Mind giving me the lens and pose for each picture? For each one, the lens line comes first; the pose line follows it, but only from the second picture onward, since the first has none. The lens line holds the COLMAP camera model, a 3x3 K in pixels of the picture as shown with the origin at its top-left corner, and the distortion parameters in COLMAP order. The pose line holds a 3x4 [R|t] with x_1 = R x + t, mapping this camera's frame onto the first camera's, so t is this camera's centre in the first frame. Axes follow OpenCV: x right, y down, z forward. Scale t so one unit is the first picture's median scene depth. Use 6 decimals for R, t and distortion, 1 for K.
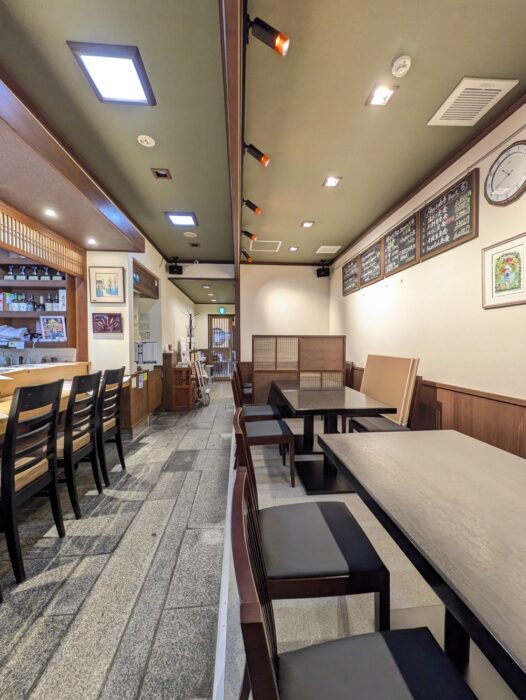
lens RADIAL K [[275.4, 0, 261.7], [0, 275.4, 350.2], [0, 0, 1]] dist [-0.009361, 0.000437]
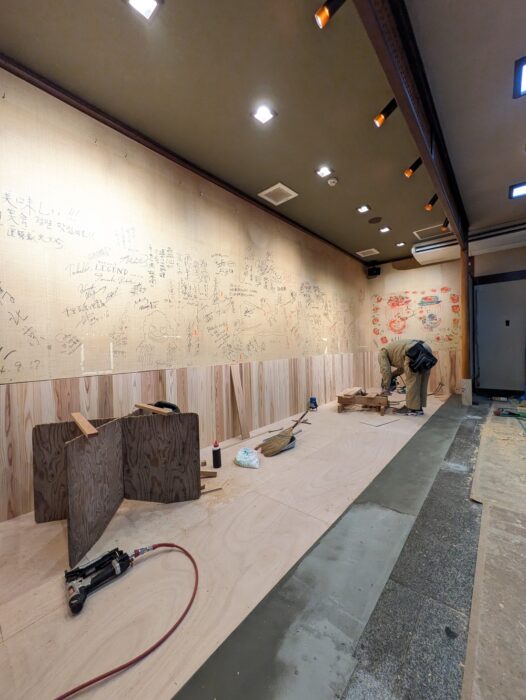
lens RADIAL K [[275.4, 0, 261.0], [0, 275.4, 351.9], [0, 0, 1]] dist [-0.009361, 0.000437]
pose [[-0.694377, 0.010279, 0.719538, -0.300531], [0.048379, 0.998303, 0.032425, 0.039813], [-0.717984, 0.057326, -0.693695, 1.622257]]
